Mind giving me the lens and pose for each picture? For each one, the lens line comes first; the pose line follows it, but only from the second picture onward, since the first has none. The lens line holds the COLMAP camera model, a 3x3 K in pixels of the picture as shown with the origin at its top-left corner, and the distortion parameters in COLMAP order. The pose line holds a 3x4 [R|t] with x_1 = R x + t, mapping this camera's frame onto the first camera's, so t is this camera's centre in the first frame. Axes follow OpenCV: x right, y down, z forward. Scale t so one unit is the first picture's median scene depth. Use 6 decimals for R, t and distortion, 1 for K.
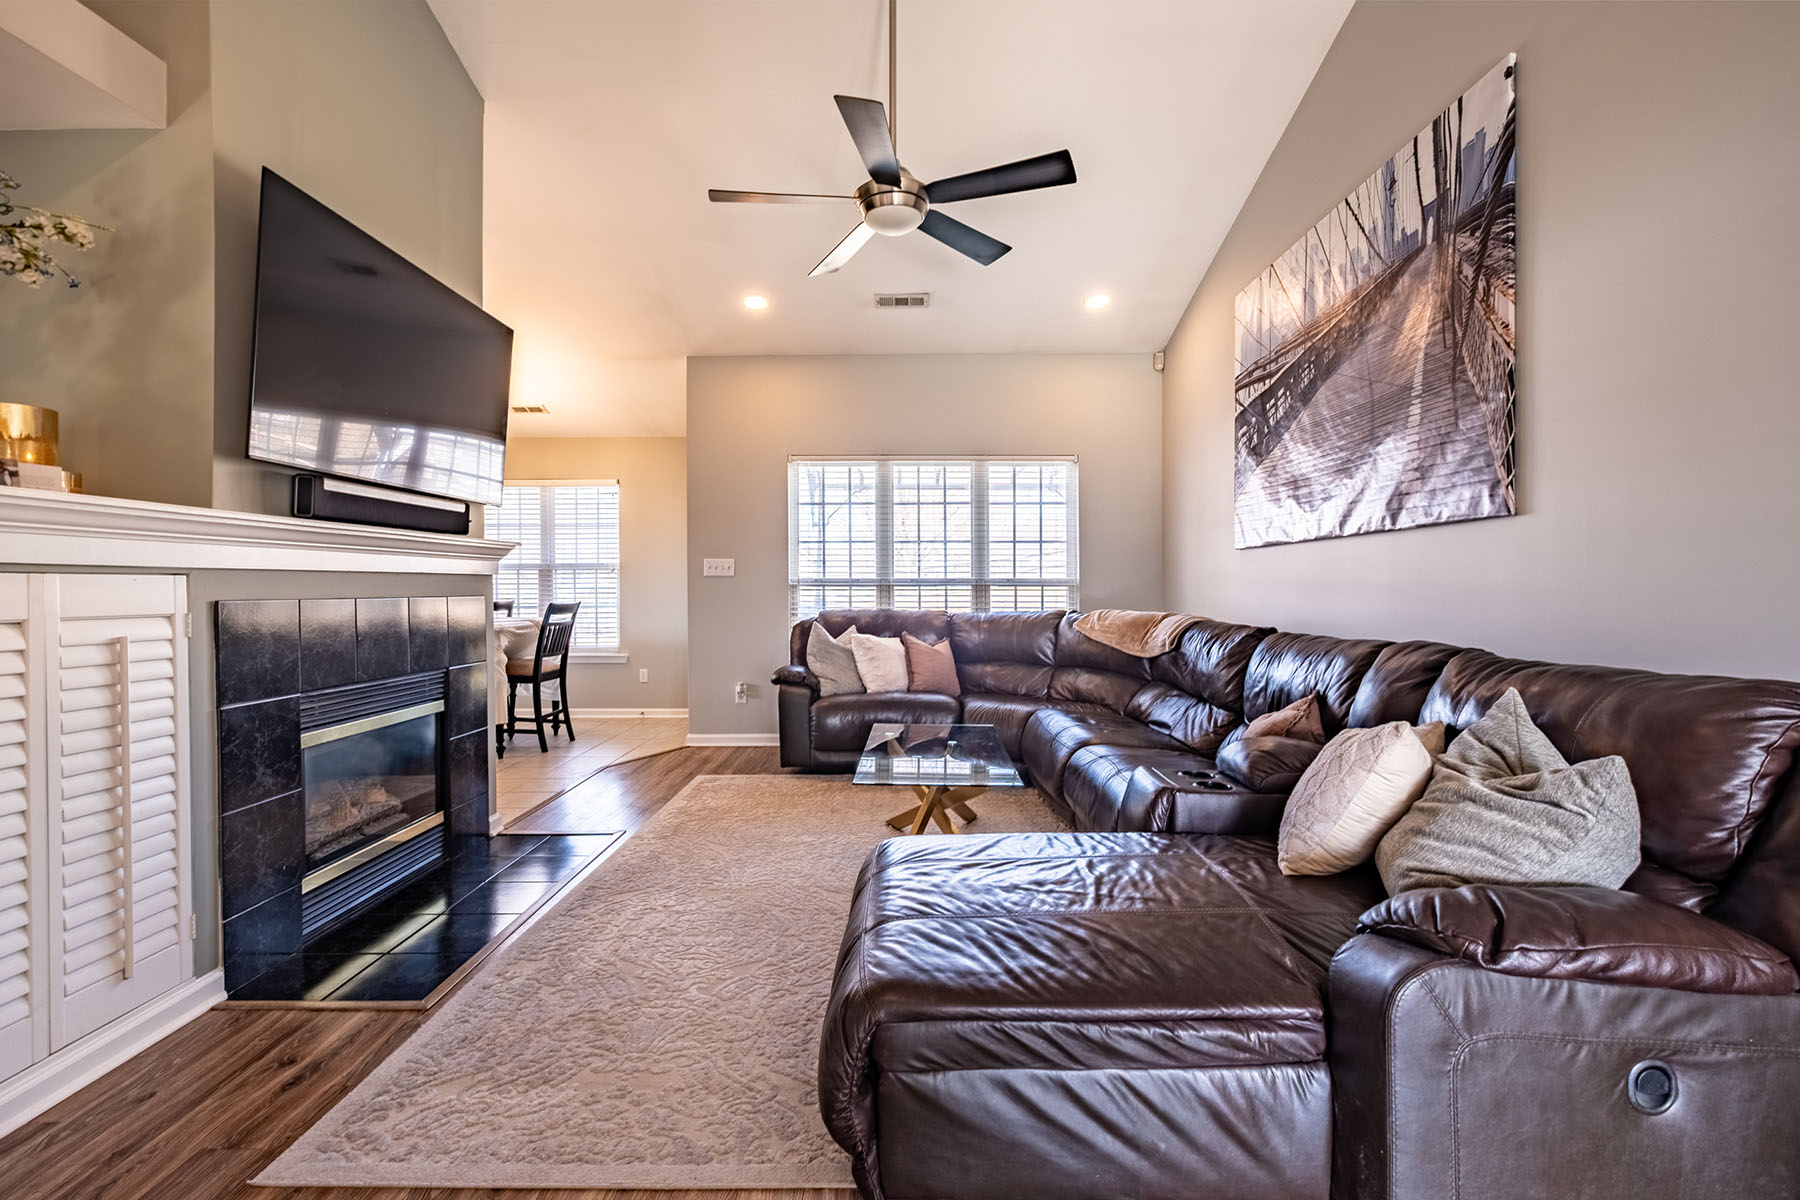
lens RADIAL K [[796.3, 0, 892.8], [0, 796.3, 589.5], [0, 0, 1]] dist [-0.006103, 0.001077]
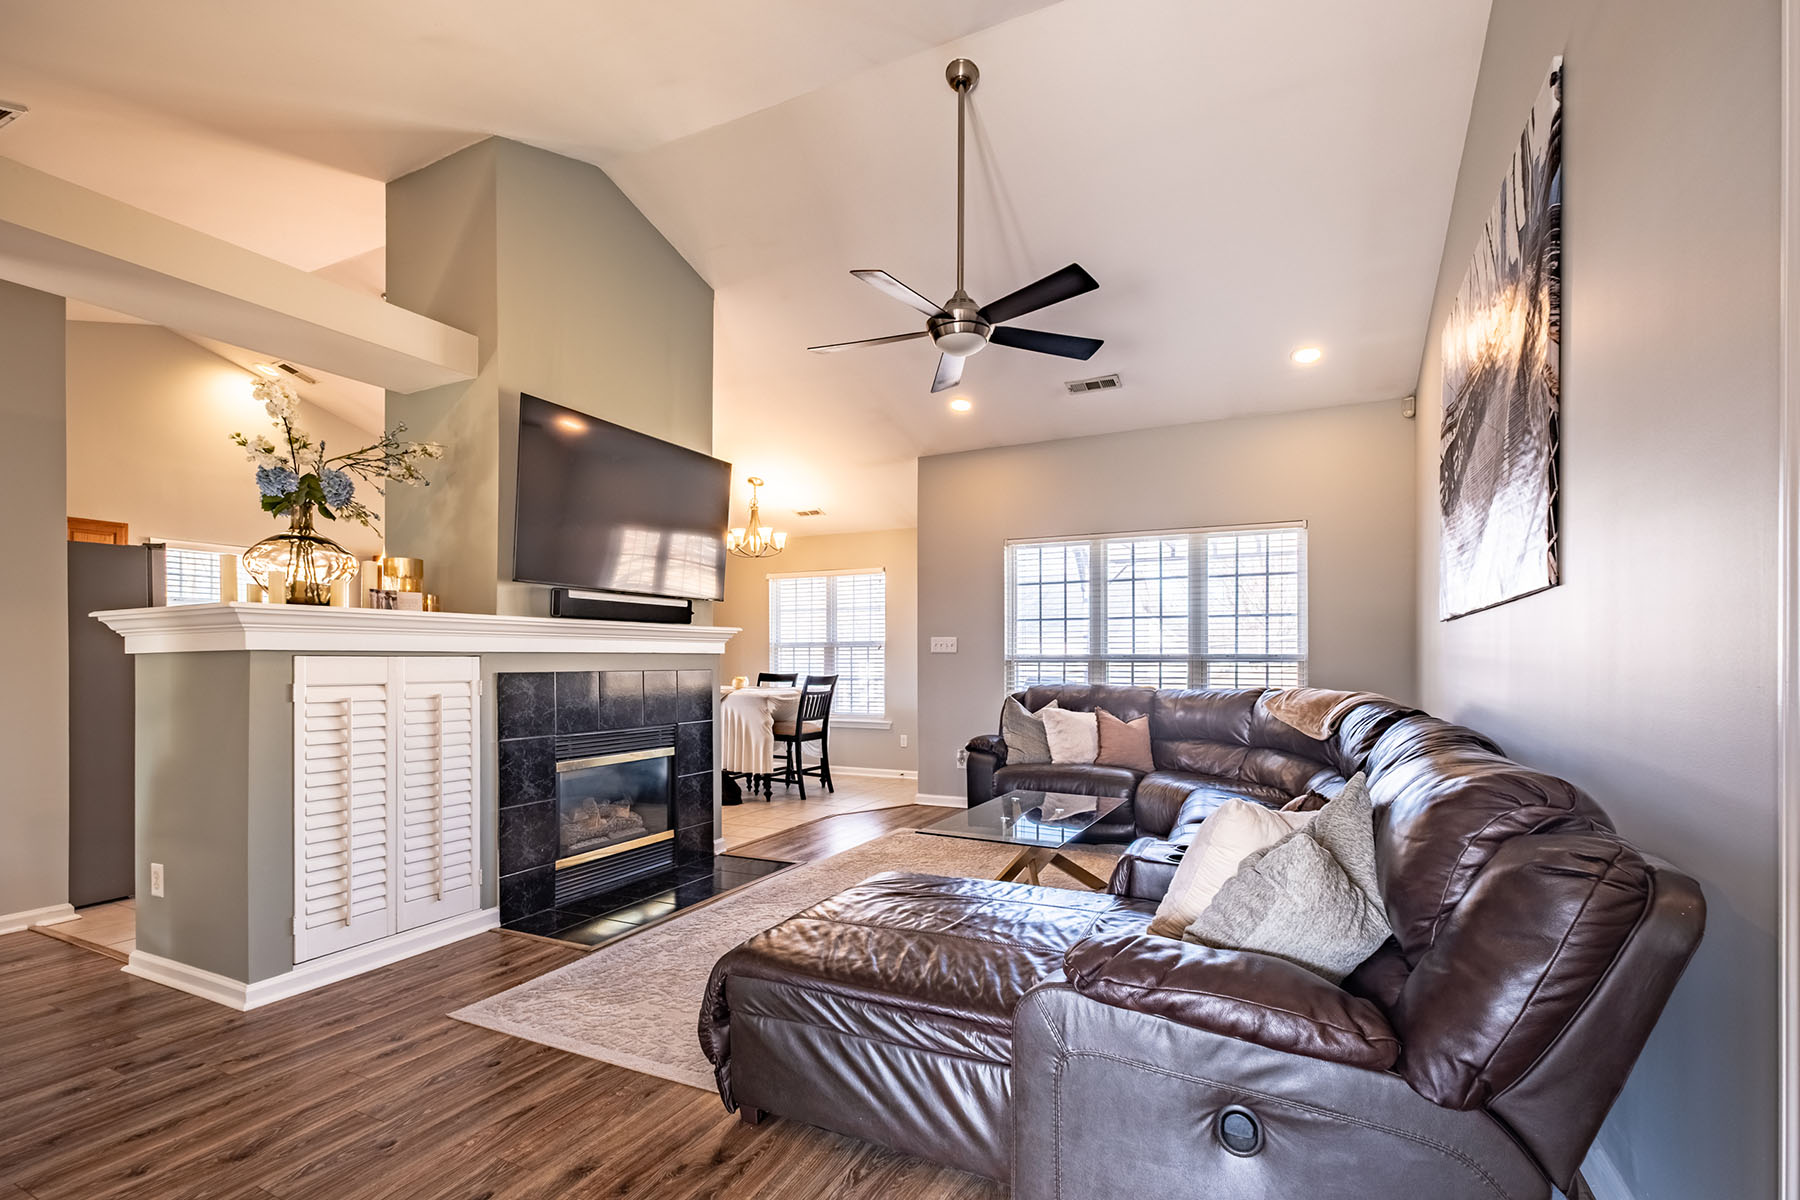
lens RADIAL K [[810.9, 0, 908.8], [0, 810.9, 657.2], [0, 0, 1]] dist [-0.002018, 0.000276]
pose [[0.907287, -0.000369, -0.420512, 0.335661], [-0.002559, 0.999976, -0.006398, -0.004724], [0.420505, 0.006881, 0.907264, -0.069386]]
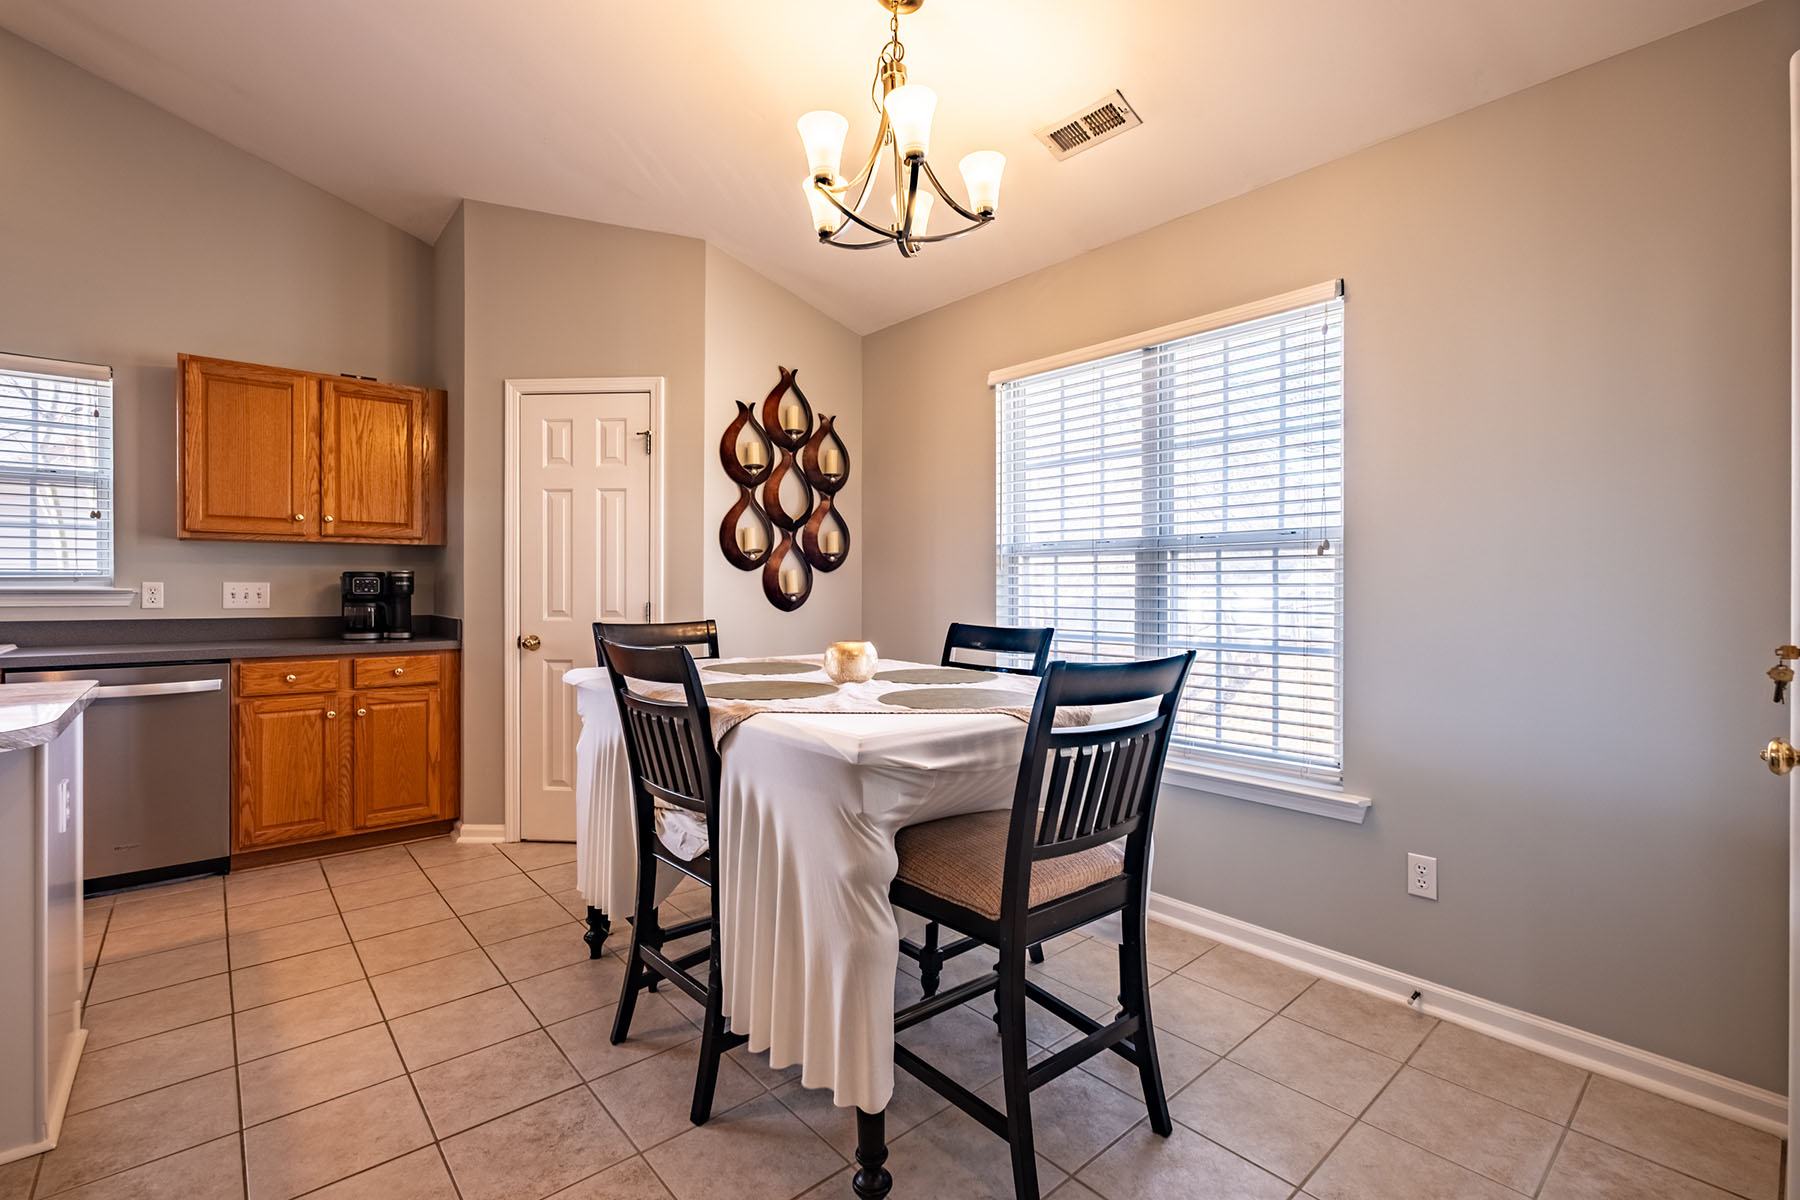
lens RADIAL K [[796.3, 0, 892.8], [0, 796.3, 589.5], [0, 0, 1]] dist [-0.006103, 0.001077]
pose [[0.669754, 0.007697, -0.742543, -0.422205], [-0.009409, 0.999954, 0.001878, -0.008918], [0.742523, 0.005729, 0.669796, 1.205378]]
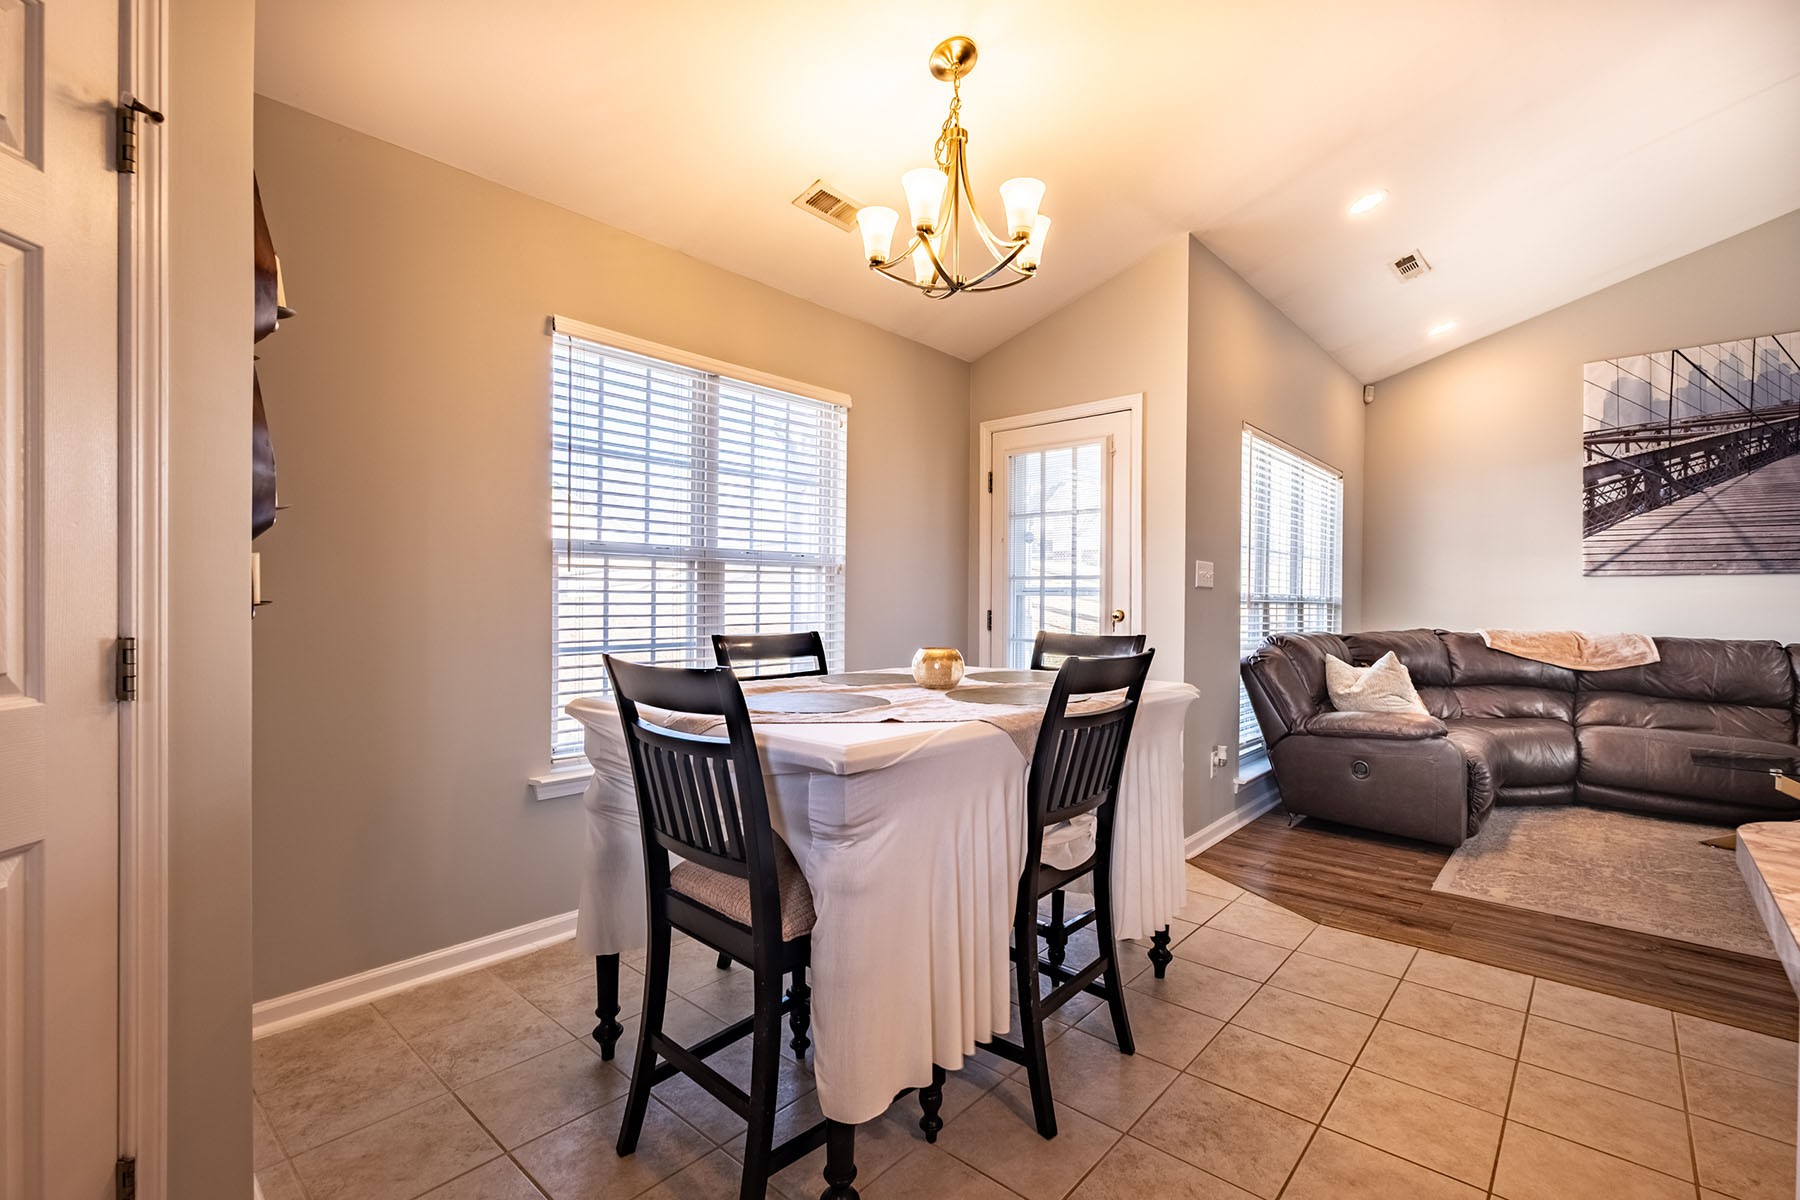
lens RADIAL K [[812.8, 0, 908.4], [0, 812.8, 604.2], [0, 0, 1]] dist [-0.000061, 0.000815]
pose [[0.648693, 0.003848, 0.761040, -1.398350], [-0.006543, 0.999978, 0.000522, -0.002566], [-0.761022, -0.005318, 0.648705, 1.188313]]
